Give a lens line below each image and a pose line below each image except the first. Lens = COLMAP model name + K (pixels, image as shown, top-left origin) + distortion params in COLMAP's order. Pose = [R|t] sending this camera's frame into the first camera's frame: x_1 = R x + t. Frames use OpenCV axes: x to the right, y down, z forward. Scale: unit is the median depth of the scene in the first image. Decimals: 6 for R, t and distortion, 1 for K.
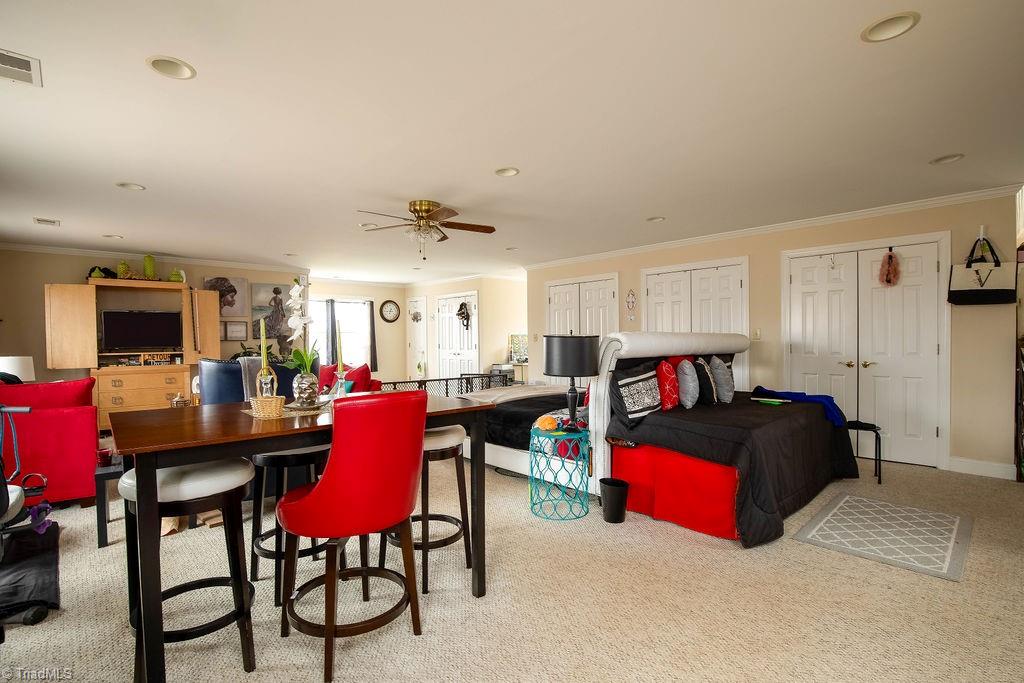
lens RADIAL K [[463.6, 0, 512.7], [0, 463.6, 344.7], [0, 0, 1]] dist [0.000427, 0.000051]
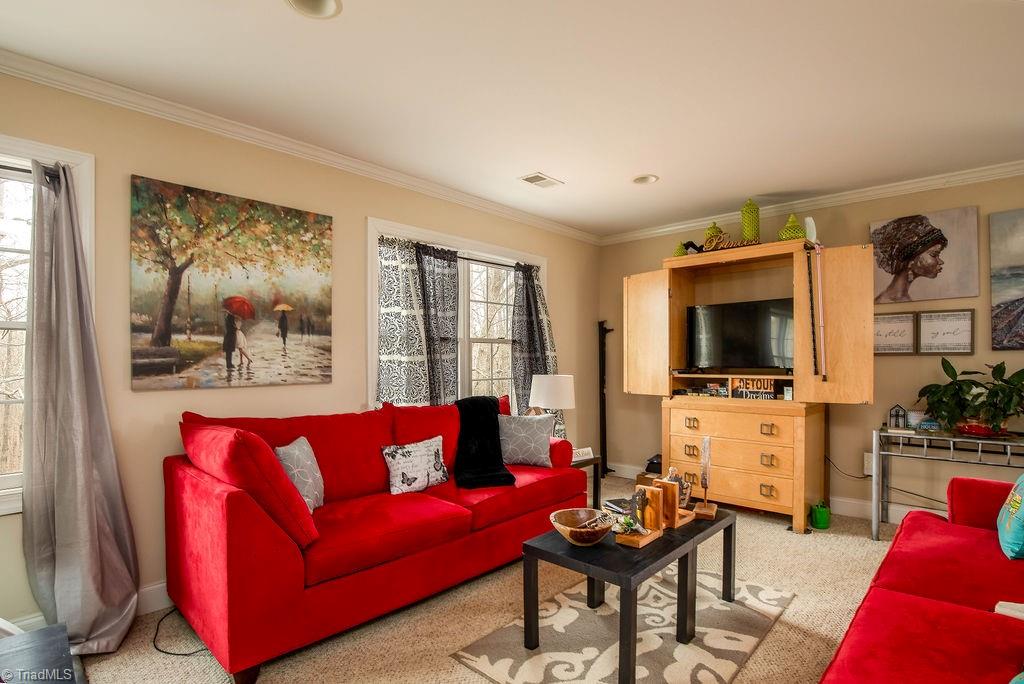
lens RADIAL K [[521.1, 0, 512.5], [0, 521.1, 352.1], [0, 0, 1]] dist [-0.000465, -0.000034]
pose [[0.089064, -0.007119, -0.996000, -0.172499], [-0.012102, 0.999893, -0.008229, -0.002614], [0.995952, 0.012787, 0.088968, 0.642536]]
